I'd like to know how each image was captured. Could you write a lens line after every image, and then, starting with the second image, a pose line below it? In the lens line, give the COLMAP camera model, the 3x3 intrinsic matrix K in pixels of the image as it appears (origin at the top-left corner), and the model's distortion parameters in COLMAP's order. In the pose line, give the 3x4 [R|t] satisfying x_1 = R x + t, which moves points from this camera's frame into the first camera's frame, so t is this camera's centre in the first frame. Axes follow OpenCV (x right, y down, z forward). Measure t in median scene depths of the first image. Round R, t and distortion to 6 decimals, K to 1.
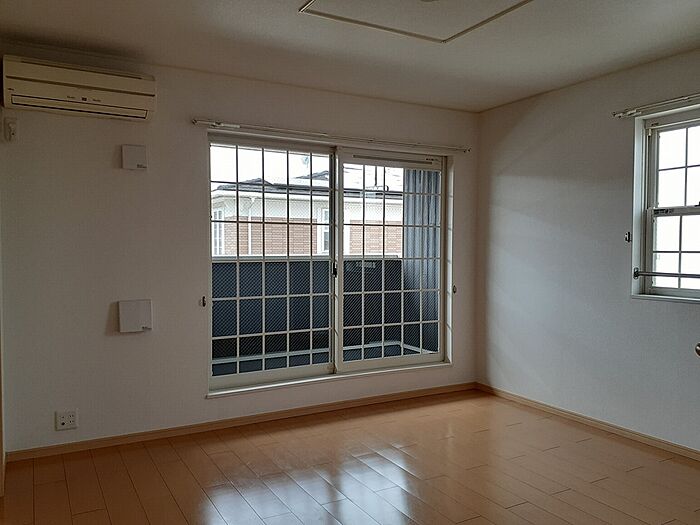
lens RADIAL K [[574.3, 0, 352.6], [0, 574.3, 260.6], [0, 0, 1]] dist [0.041526, -0.028096]
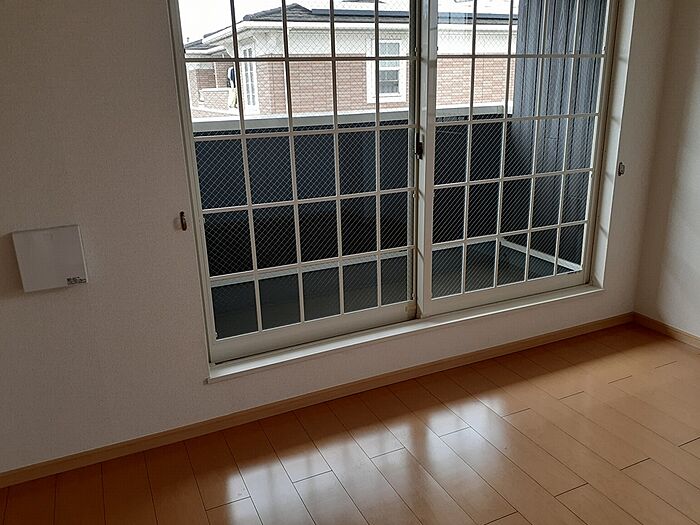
lens RADIAL K [[574.3, 0, 349.2], [0, 574.3, 274.4], [0, 0, 1]] dist [0.041526, -0.028096]
pose [[0.995958, -0.005480, -0.089653, -0.048302], [0.030970, 0.957879, 0.285496, -0.025185], [0.084312, -0.287118, 0.954177, 0.419769]]
